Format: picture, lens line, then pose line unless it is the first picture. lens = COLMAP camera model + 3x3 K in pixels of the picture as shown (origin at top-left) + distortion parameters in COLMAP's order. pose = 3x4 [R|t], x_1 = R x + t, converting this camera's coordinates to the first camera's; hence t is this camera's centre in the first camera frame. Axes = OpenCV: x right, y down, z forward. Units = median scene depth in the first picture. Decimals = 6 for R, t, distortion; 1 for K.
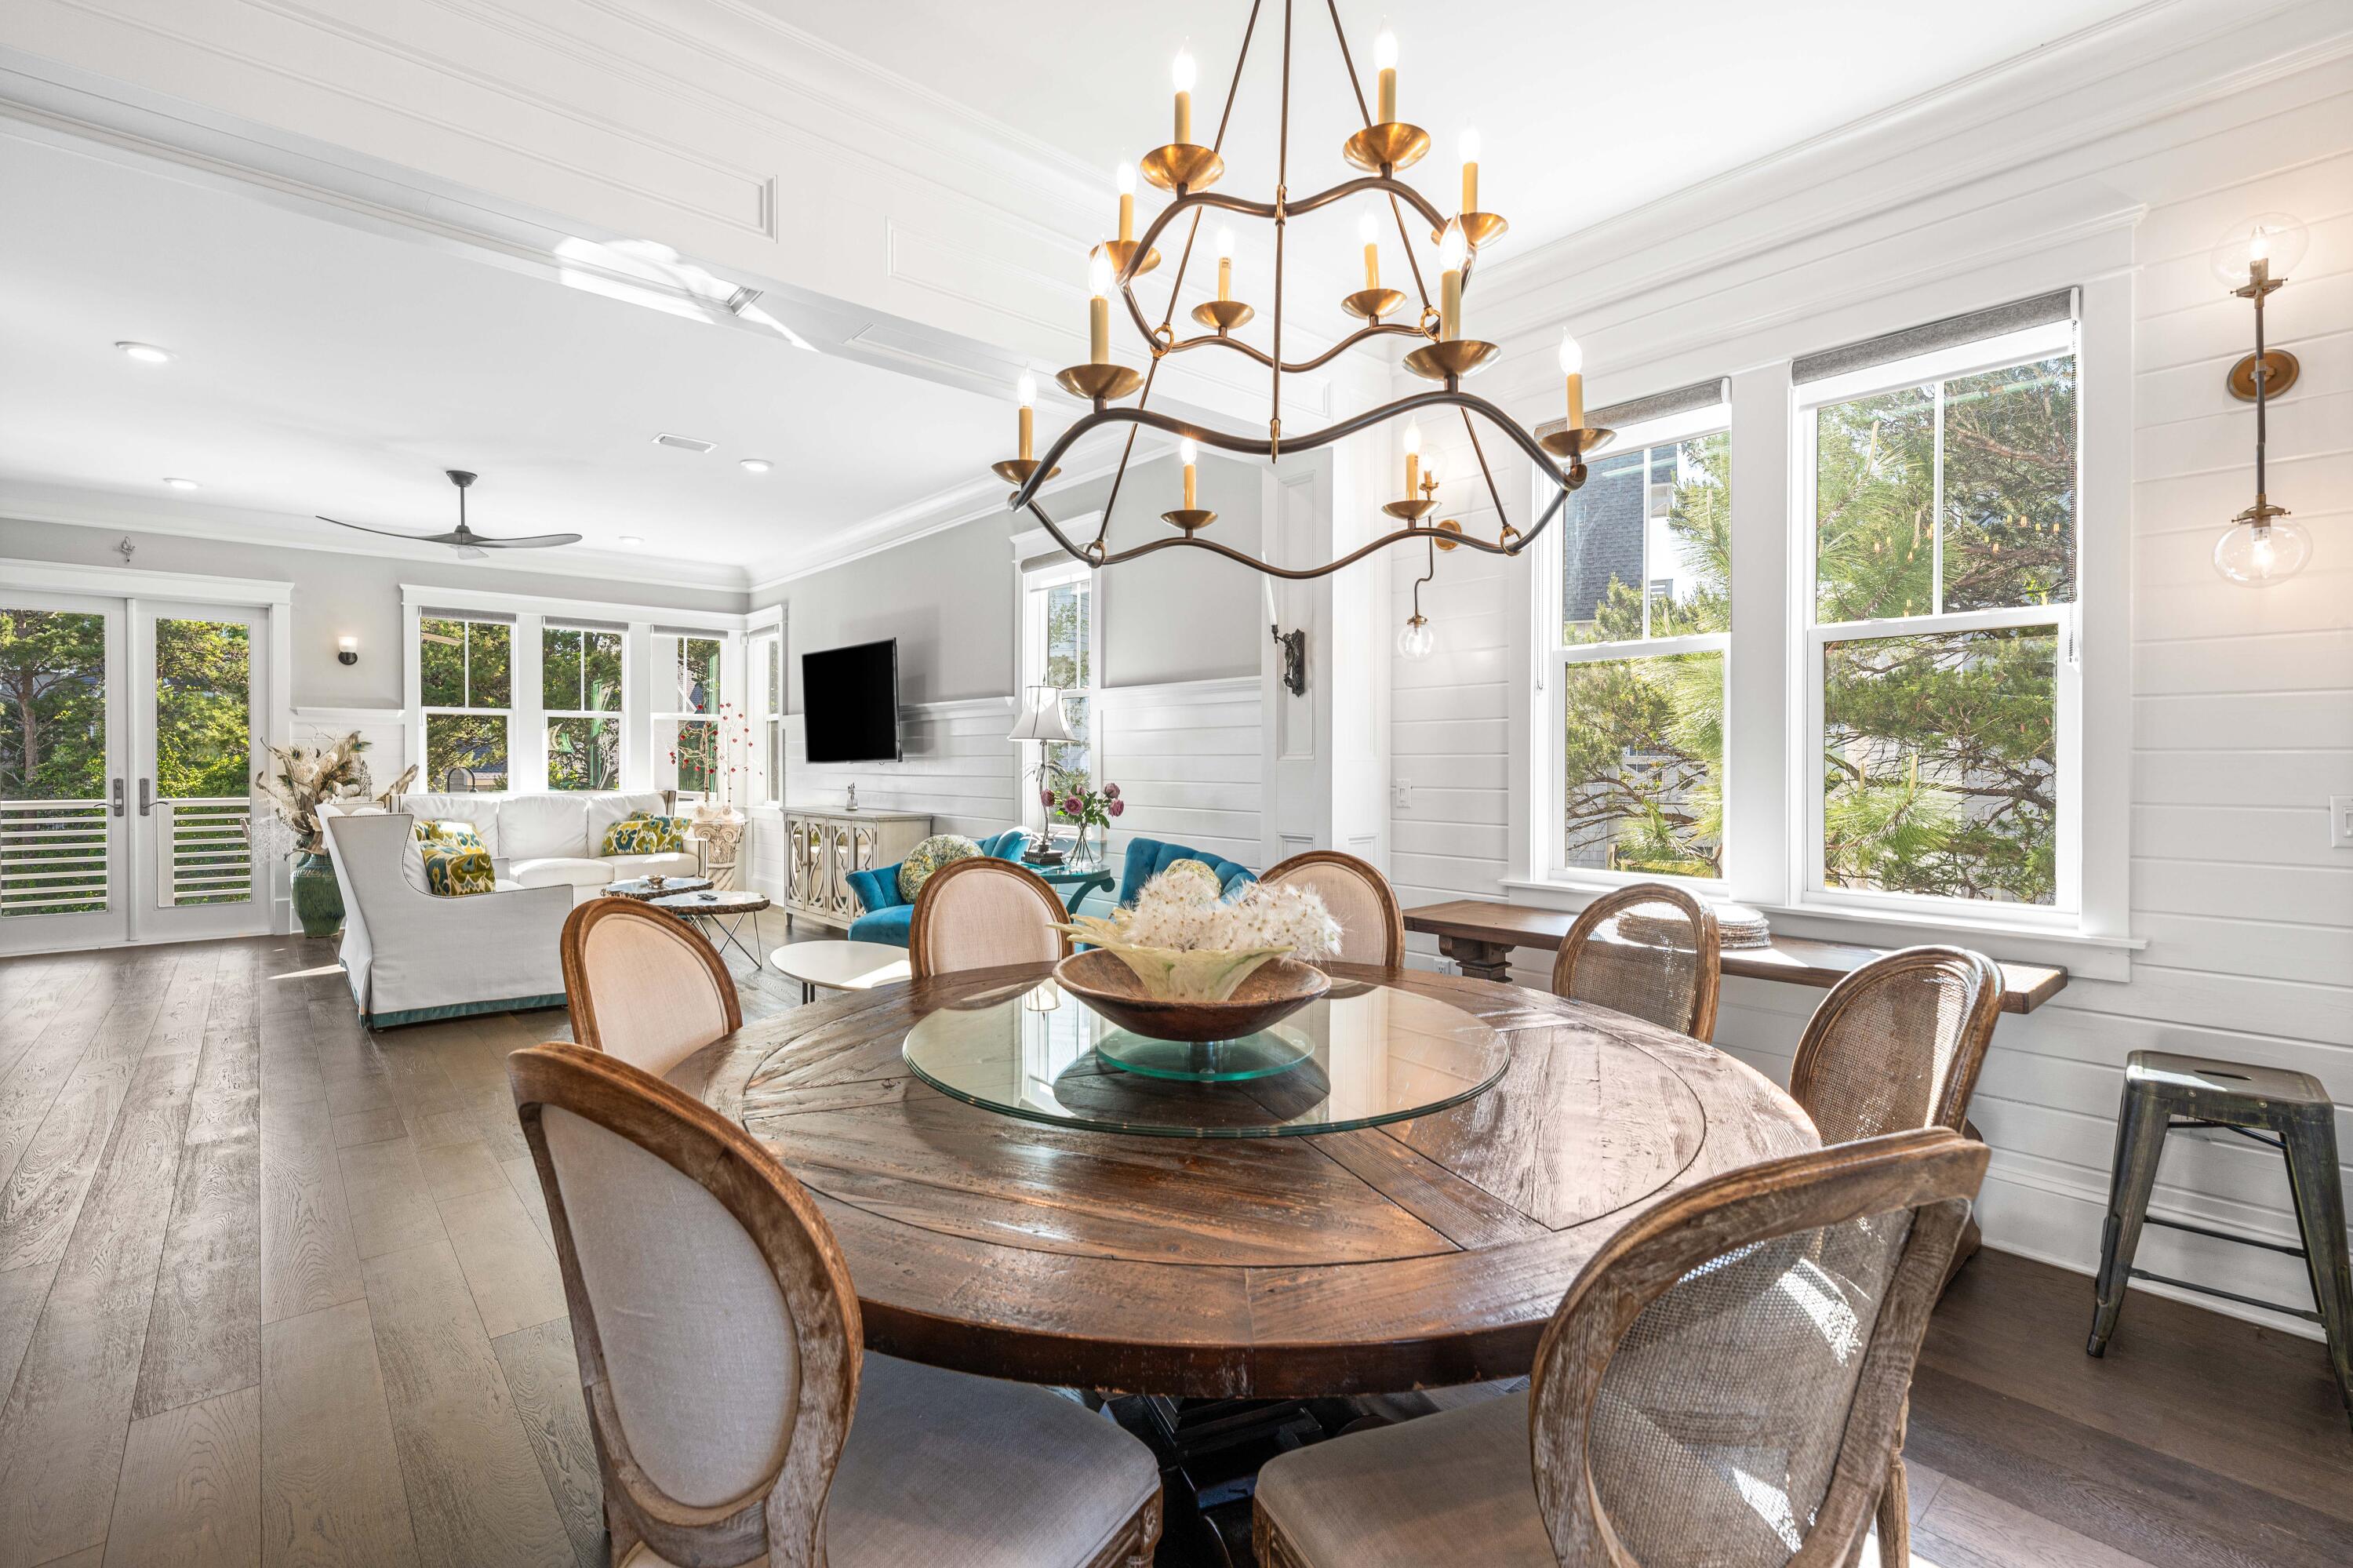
lens RADIAL K [[1075.9, 0, 1196.1], [0, 1075.9, 772.4], [0, 0, 1]] dist [0.003328, -0.001929]
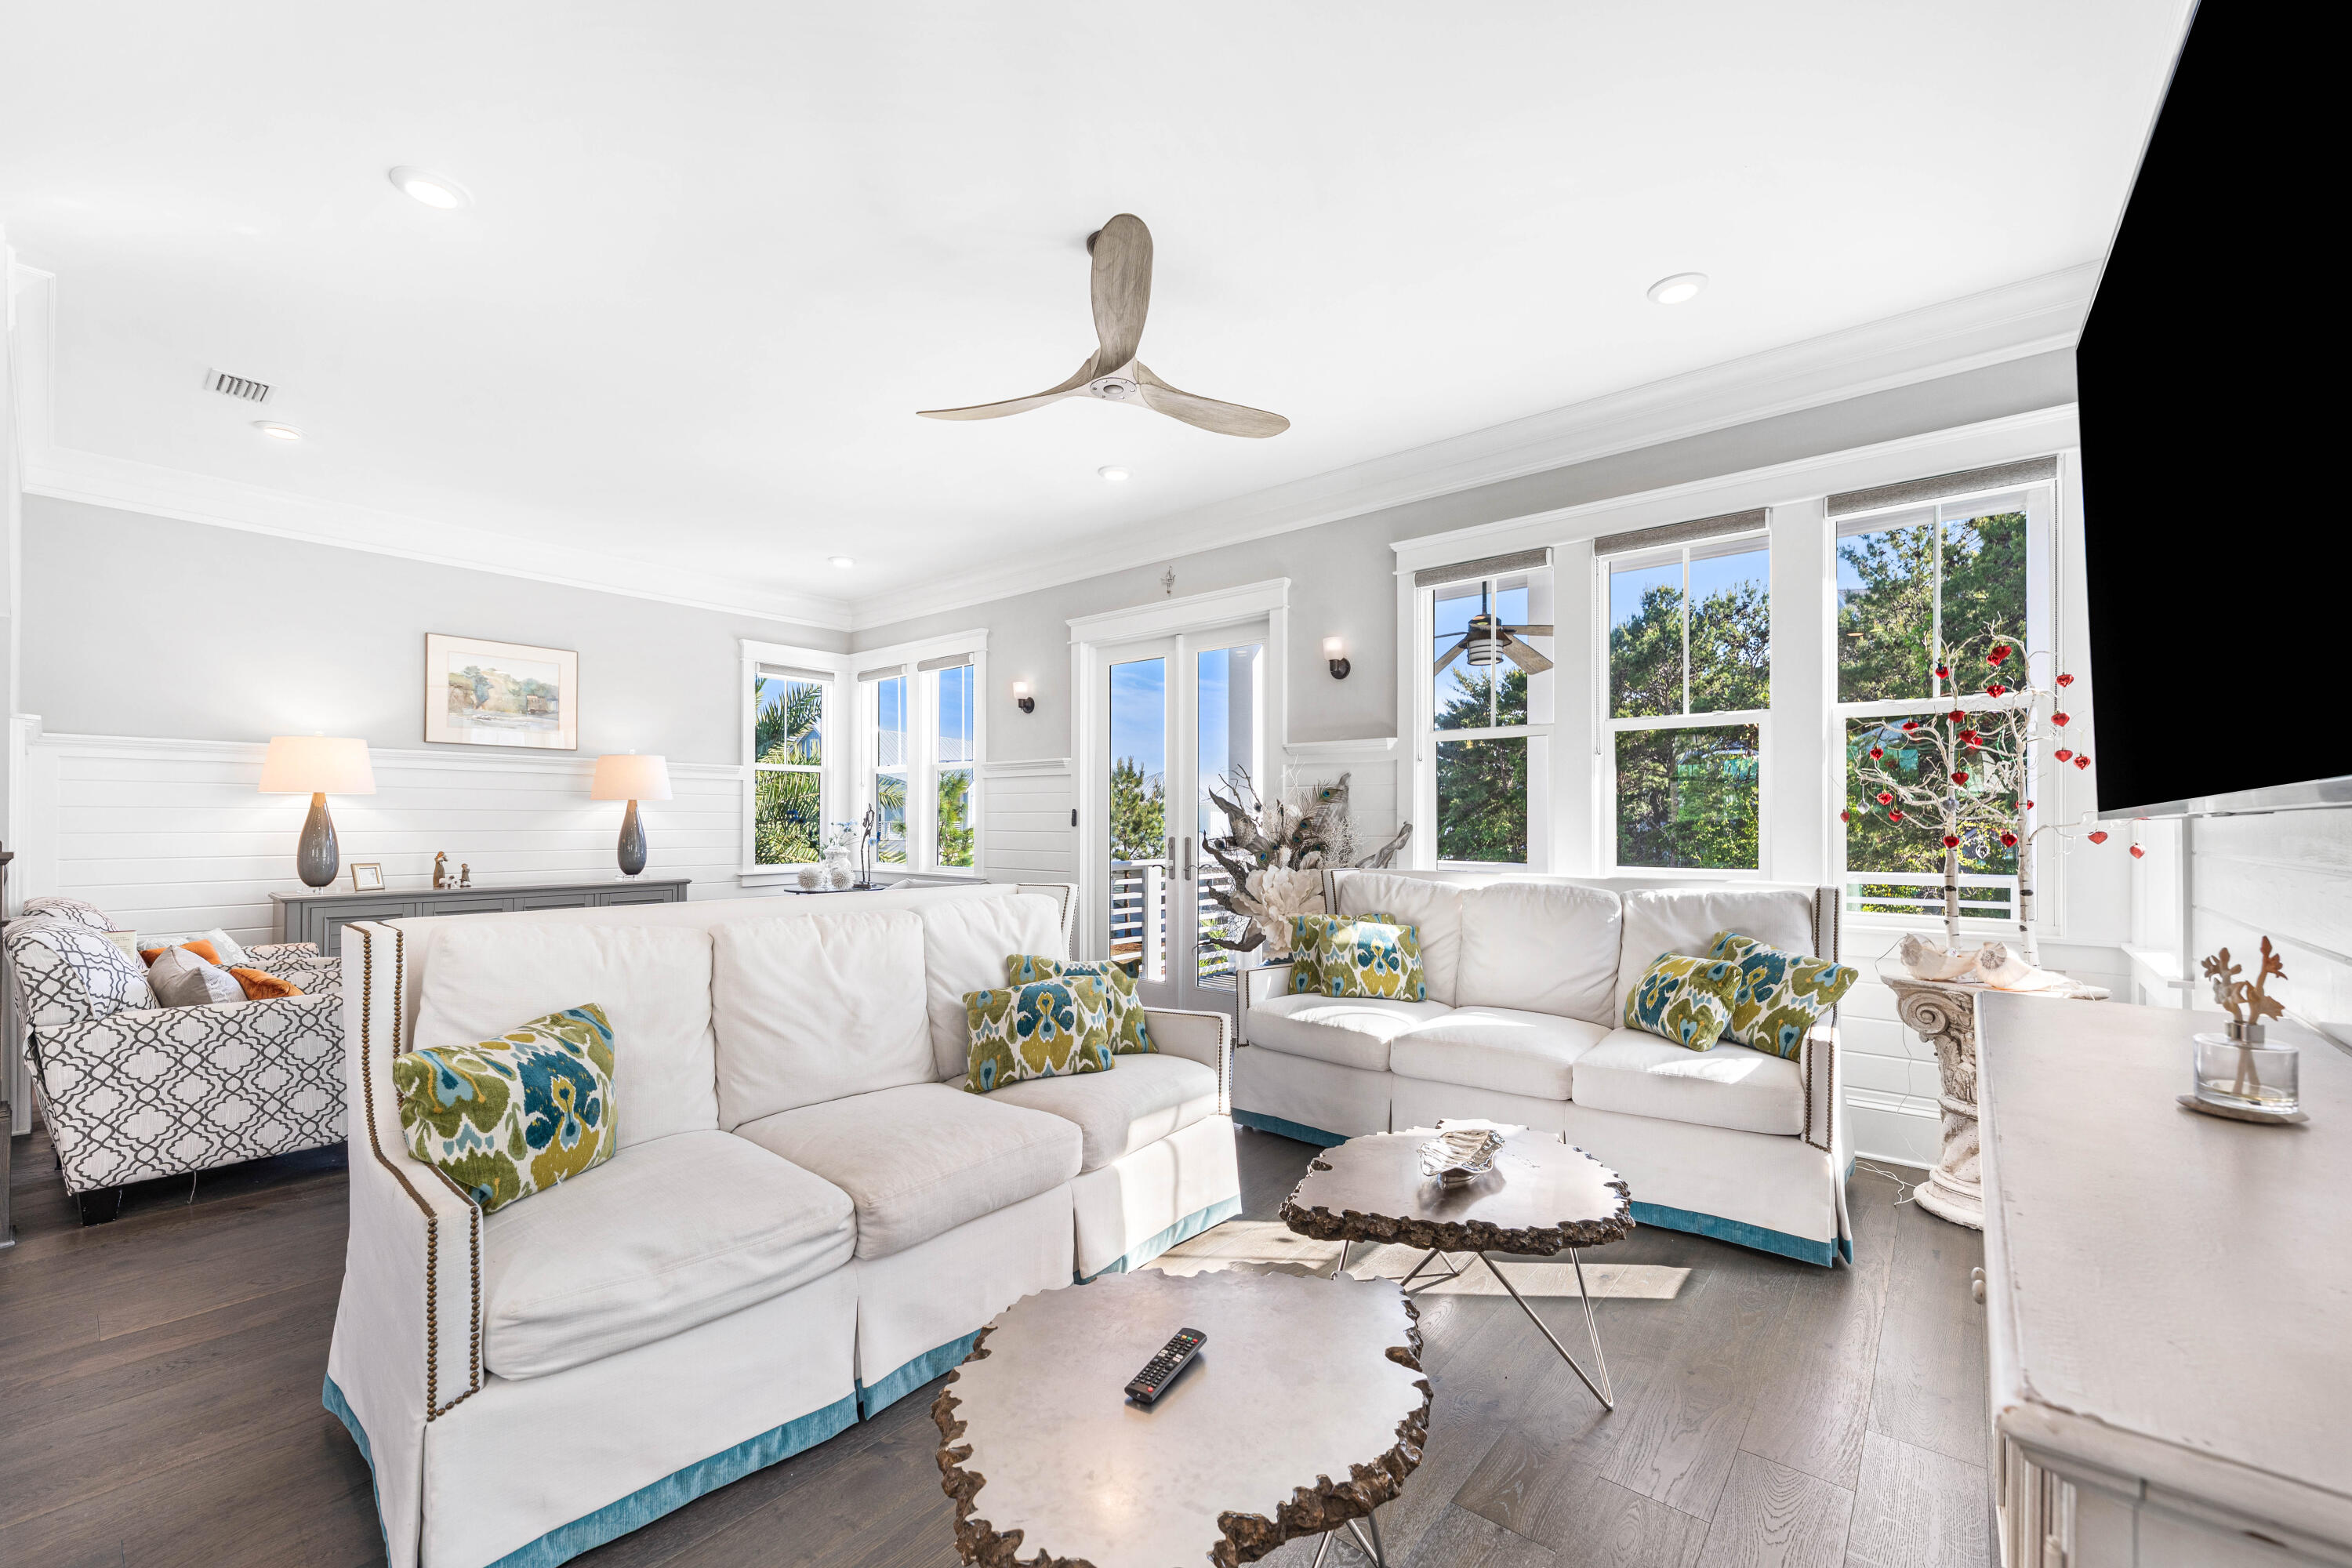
lens RADIAL K [[927.4, 0, 1171.5], [0, 927.4, 814.9], [0, 0, 1]] dist [-0.002072, 0.000110]
pose [[0.151176, -0.007232, -0.988480, -0.211908], [-0.011377, 0.999894, -0.009055, -0.005060], [0.988441, 0.012615, 0.151078, 0.806285]]
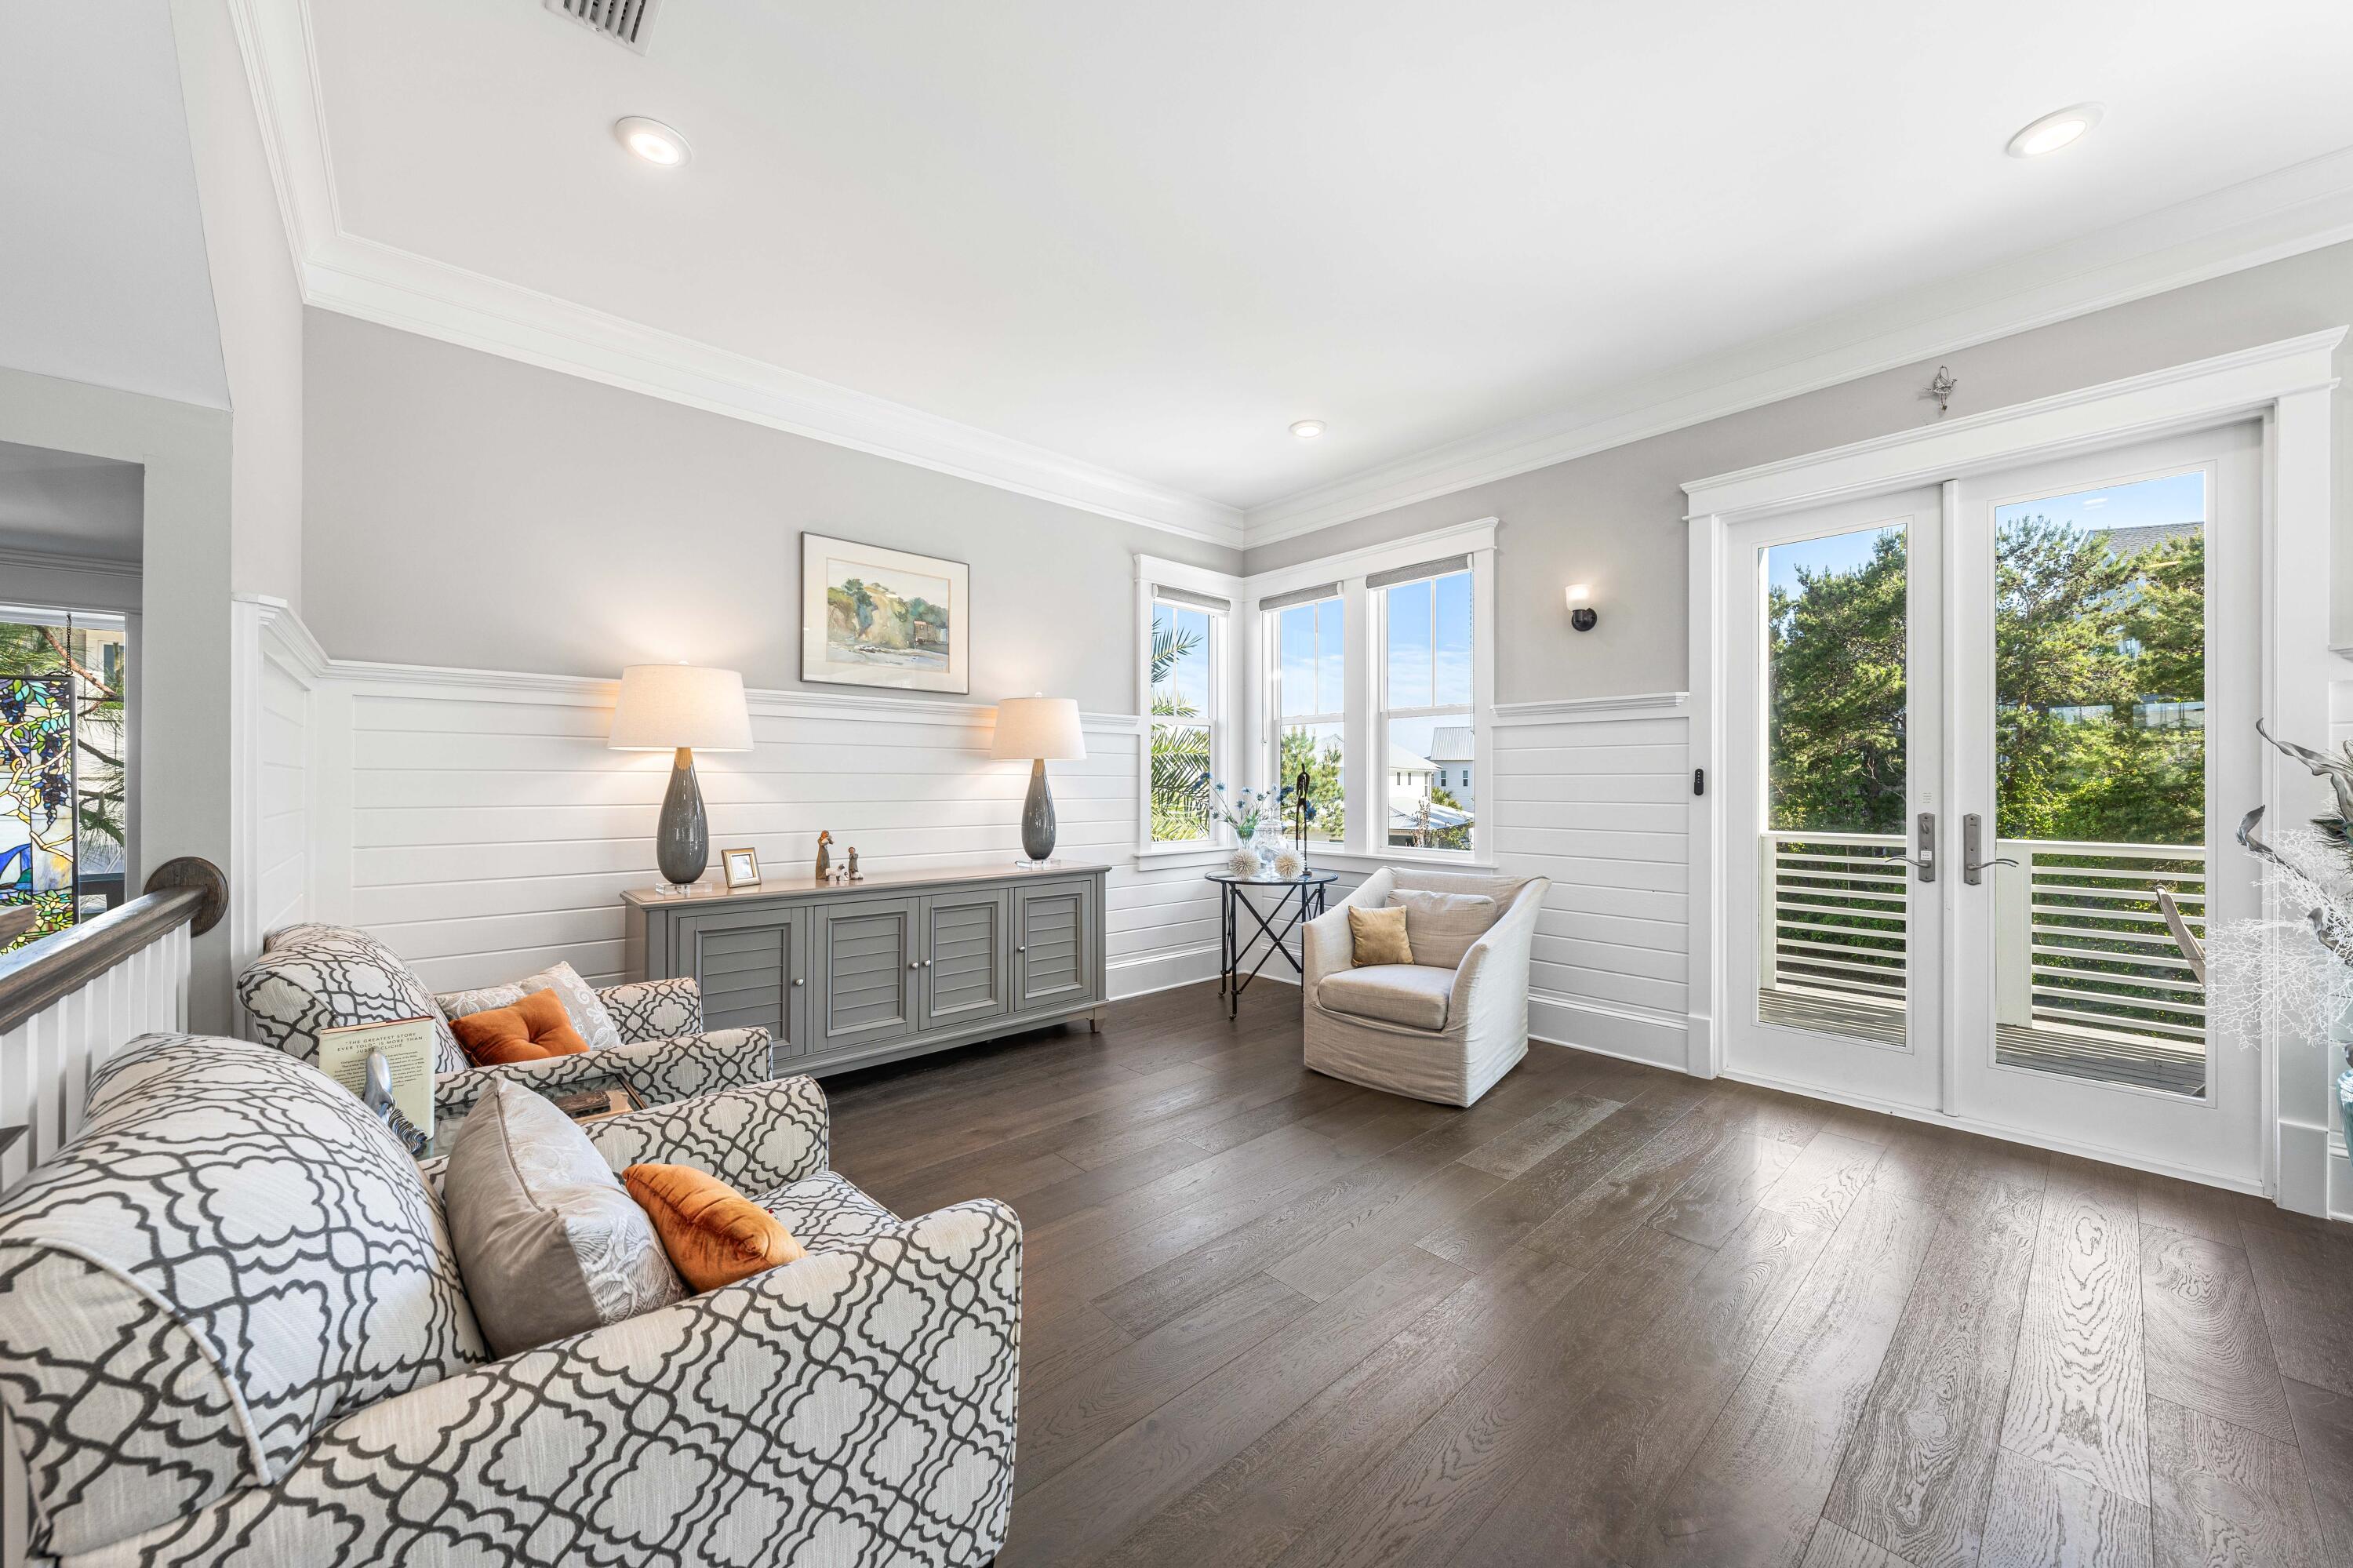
lens RADIAL K [[833.1, 0, 1171.8], [0, 833.1, 779.0], [0, 0, 1]] dist [0.000739, -0.000787]
pose [[0.006147, -0.007194, -0.999955, -0.525218], [-0.010401, 0.999920, -0.007258, -0.004439], [0.999927, 0.010445, 0.006072, 0.557660]]
